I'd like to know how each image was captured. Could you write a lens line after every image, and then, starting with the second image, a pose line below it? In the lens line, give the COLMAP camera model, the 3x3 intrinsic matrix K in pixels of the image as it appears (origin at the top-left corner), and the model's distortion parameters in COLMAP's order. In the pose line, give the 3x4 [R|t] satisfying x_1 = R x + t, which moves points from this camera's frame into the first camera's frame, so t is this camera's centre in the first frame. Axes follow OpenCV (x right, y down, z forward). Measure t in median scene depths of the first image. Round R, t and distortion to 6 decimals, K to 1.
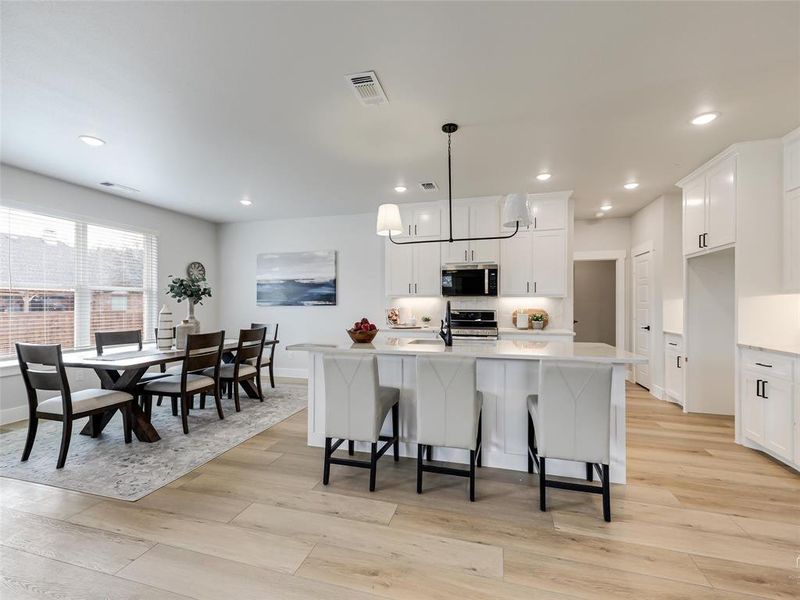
lens RADIAL K [[354.3, 0, 400.7], [0, 354.3, 295.2], [0, 0, 1]] dist [0.006200, -0.002674]
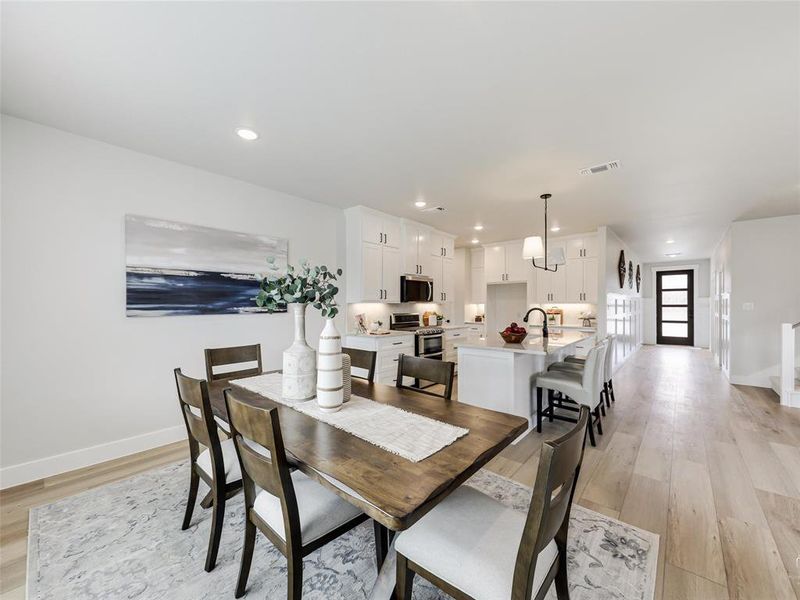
lens RADIAL K [[317.2, 0, 401.3], [0, 317.2, 294.9], [0, 0, 1]] dist [0.002180, -0.001195]
pose [[0.430152, 0.027090, 0.902350, -0.843576], [-0.020588, 0.999584, -0.020195, 0.000047], [-0.902522, -0.009890, 0.430530, 0.595553]]
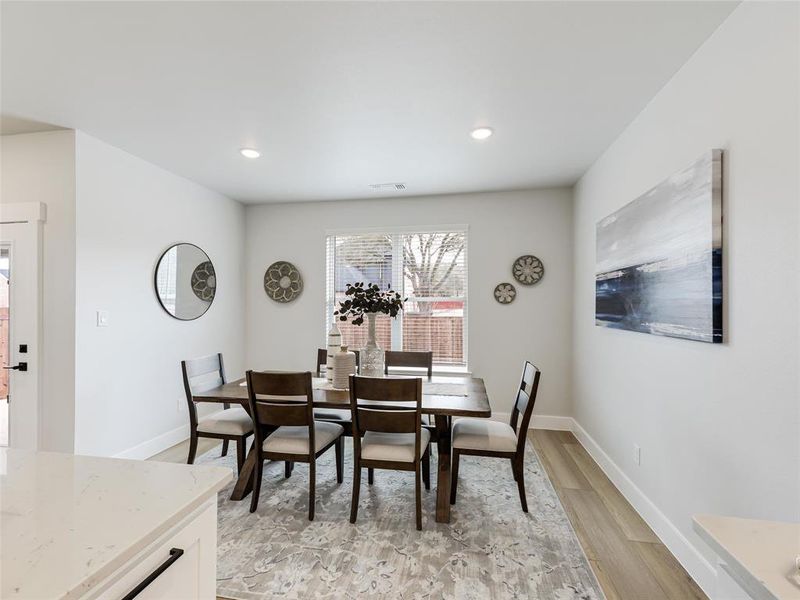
lens RADIAL K [[354.3, 0, 401.7], [0, 354.3, 302.1], [0, 0, 1]] dist [0.006200, -0.002674]
pose [[0.099087, -0.003791, -0.995072, 0.089252], [0.022152, 0.999753, -0.001603, -0.011419], [0.994832, -0.021884, 0.099147, 0.882742]]
